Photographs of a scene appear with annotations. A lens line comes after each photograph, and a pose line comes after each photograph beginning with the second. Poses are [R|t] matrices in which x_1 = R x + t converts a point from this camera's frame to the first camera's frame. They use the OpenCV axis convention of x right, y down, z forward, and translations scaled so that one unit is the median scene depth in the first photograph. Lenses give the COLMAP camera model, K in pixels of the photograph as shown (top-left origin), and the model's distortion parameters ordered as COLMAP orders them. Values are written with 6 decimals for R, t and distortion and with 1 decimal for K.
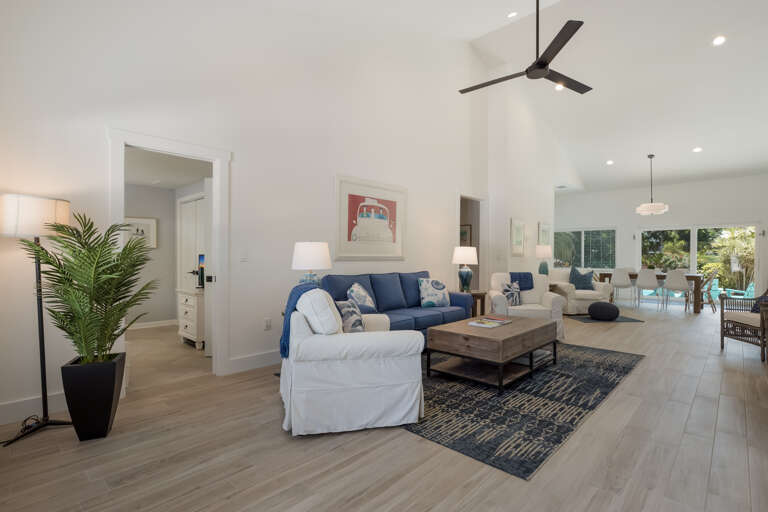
lens RADIAL K [[374.9, 0, 384.0], [0, 374.9, 256.0], [0, 0, 1]] dist [0.000144, 0.000083]
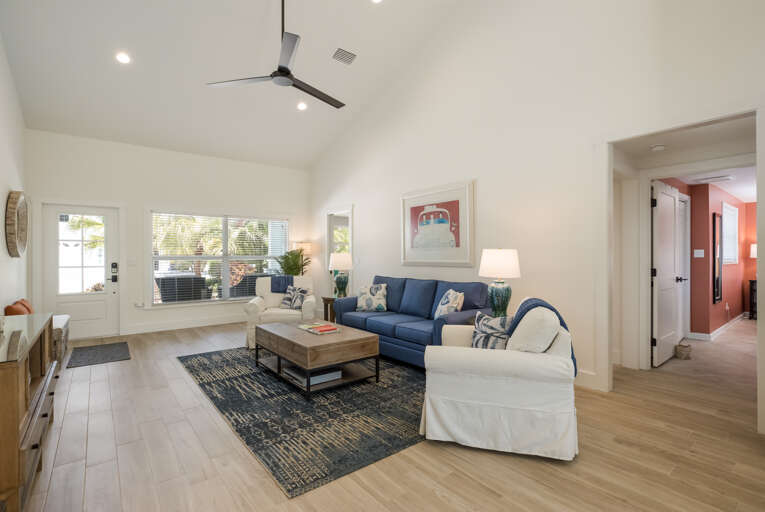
lens RADIAL K [[366.6, 0, 382.5], [0, 366.6, 256.0], [0, 0, 1]] dist [-0.000480, -0.000065]
pose [[-0.146541, -0.006276, -0.989185, 1.002723], [-0.000812, 0.999980, -0.006224, -0.010629], [0.989204, -0.000109, -0.146543, 1.061668]]
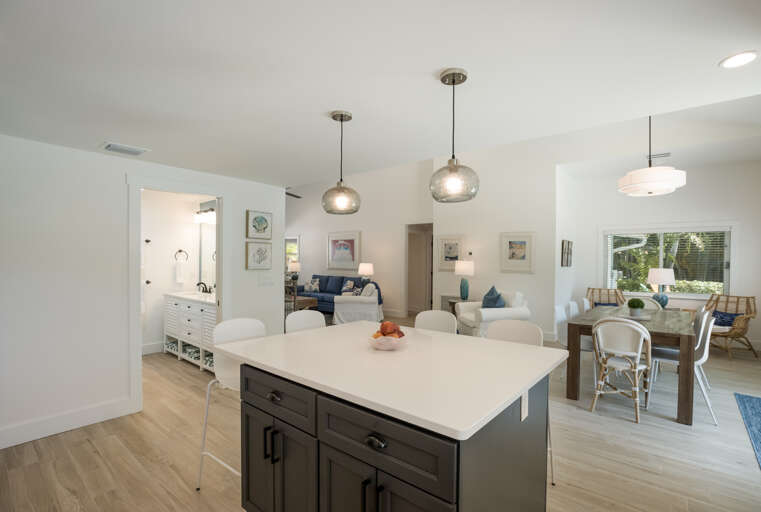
lens RADIAL K [[364.7, 0, 380.5], [0, 364.7, 256.0], [0, 0, 1]] dist [-0.000480, -0.000065]
pose [[0.051977, -0.012843, -0.998566, 2.088558], [-0.009760, 0.999863, -0.013367, -0.042586], [0.998601, 0.010441, 0.051844, 1.161410]]
